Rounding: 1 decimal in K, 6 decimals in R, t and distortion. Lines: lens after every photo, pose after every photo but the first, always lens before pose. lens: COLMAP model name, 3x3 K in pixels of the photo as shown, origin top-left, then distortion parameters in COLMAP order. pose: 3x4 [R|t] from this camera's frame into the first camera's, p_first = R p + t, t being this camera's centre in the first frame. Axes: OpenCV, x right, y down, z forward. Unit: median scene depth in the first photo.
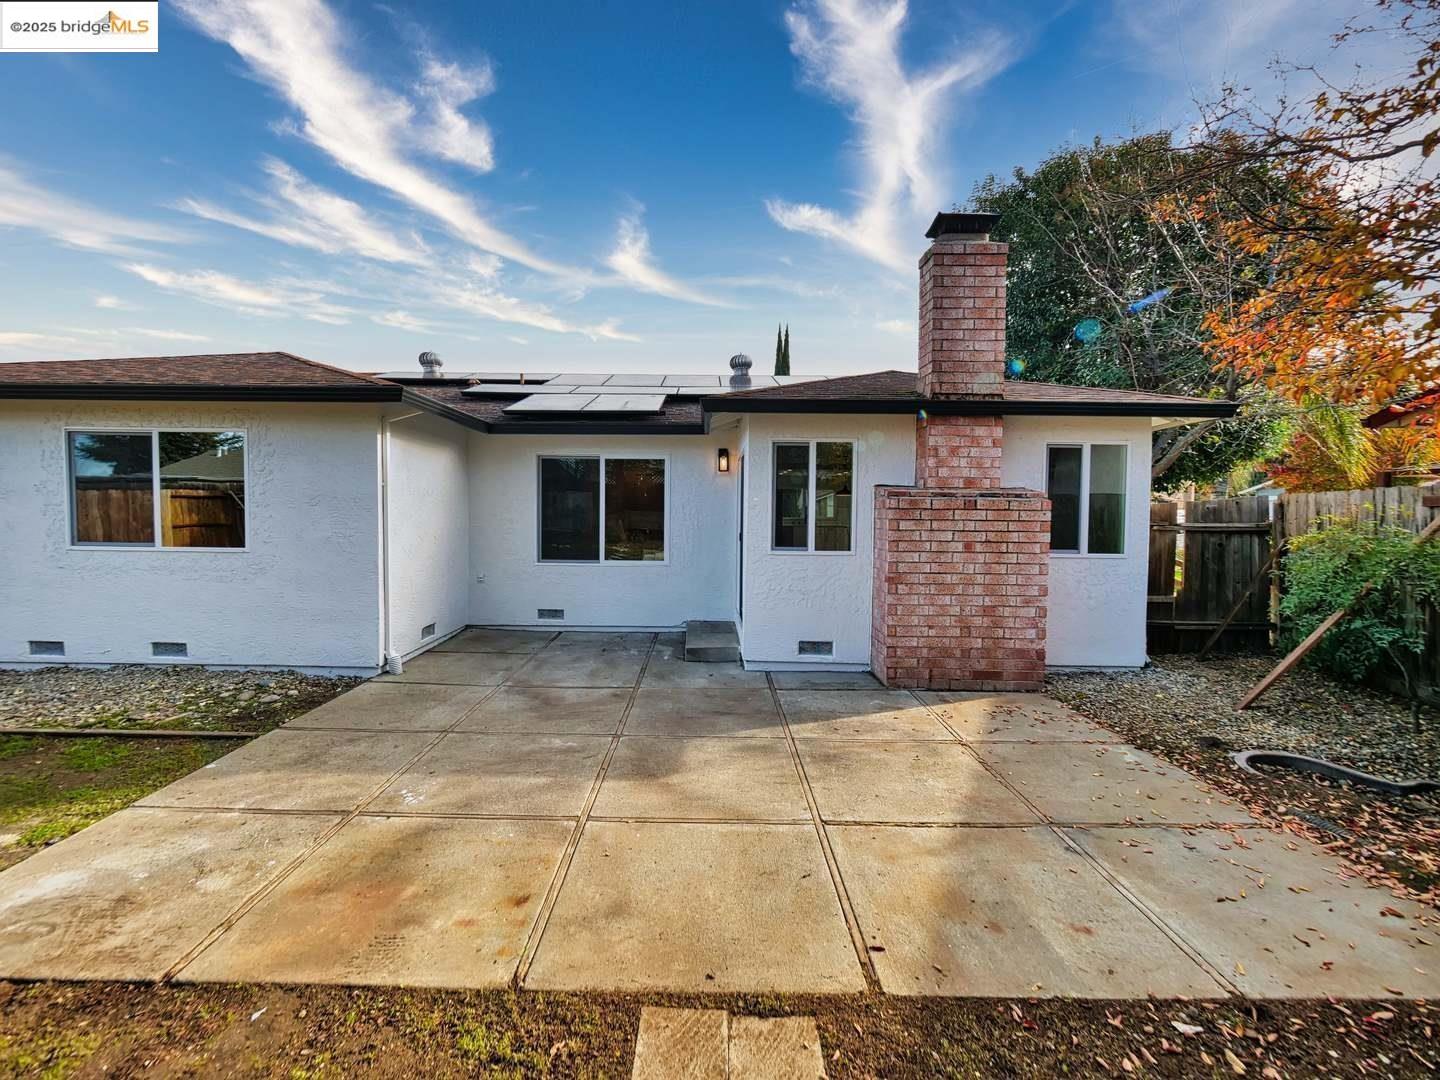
lens RADIAL K [[613.3, 0, 722.6], [0, 613.3, 538.2], [0, 0, 1]] dist [-0.010260, 0.002984]
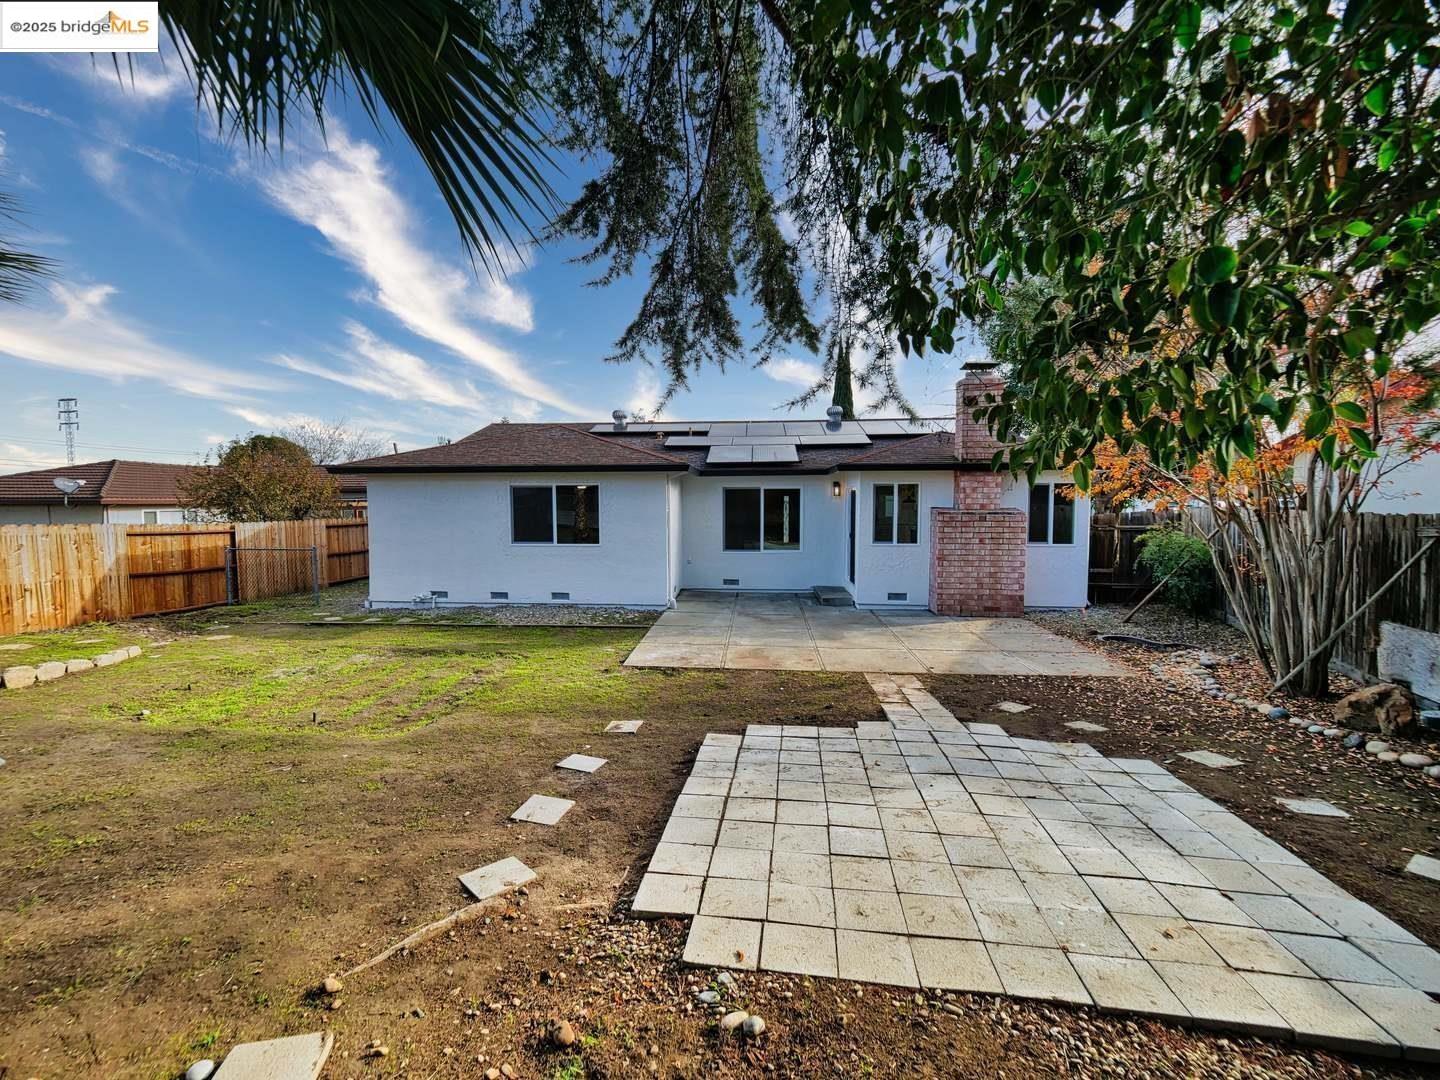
lens RADIAL K [[613.3, 0, 713.6], [0, 613.3, 544.2], [0, 0, 1]] dist [-0.010260, 0.002984]
pose [[0.995269, -0.007268, -0.096886, -0.221631], [0.009793, 0.999624, 0.025614, -0.030085], [0.096664, -0.026441, 0.994966, -0.889168]]
